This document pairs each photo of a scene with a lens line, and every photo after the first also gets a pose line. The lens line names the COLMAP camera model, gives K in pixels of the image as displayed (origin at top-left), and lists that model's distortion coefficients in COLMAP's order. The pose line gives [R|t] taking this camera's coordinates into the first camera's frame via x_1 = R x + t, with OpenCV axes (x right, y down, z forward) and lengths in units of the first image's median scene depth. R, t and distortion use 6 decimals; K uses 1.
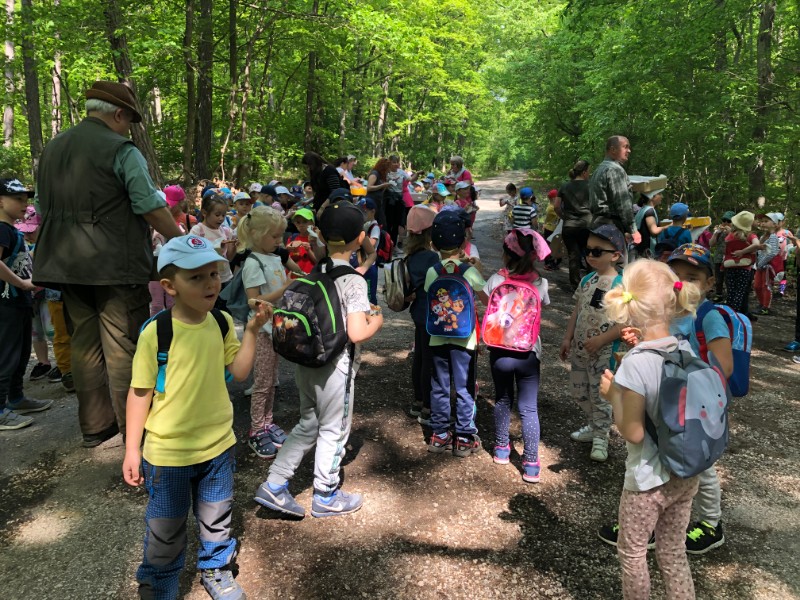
lens RADIAL K [[635.1, 0, 402.7], [0, 635.1, 296.3], [0, 0, 1]] dist [0.007418, 0.000590]
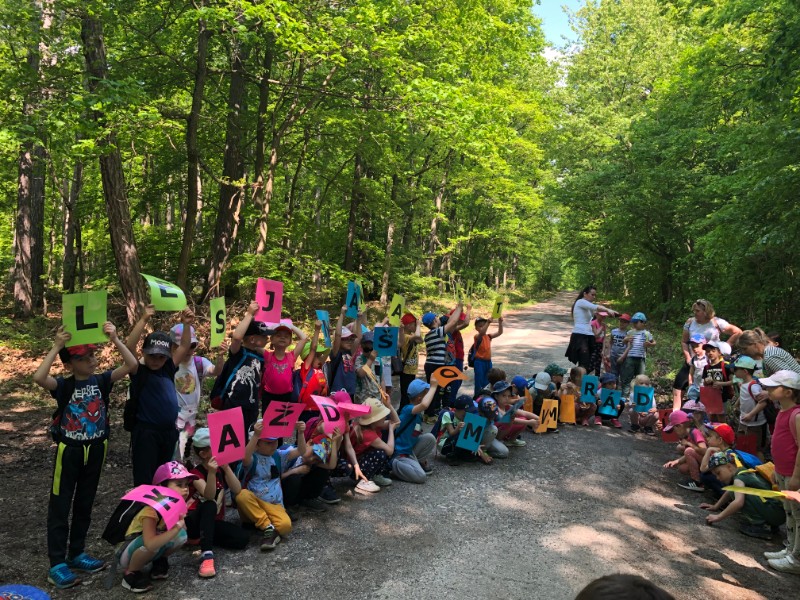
lens RADIAL K [[634.4, 0, 400.0], [0, 634.4, 300.0], [0, 0, 1]] dist [0.018264, -0.014330]
pose [[0.996756, 0.028033, -0.075442, -0.009143], [-0.040644, 0.984395, -0.171215, -0.030097], [0.069465, 0.173725, 0.982341, 0.123452]]
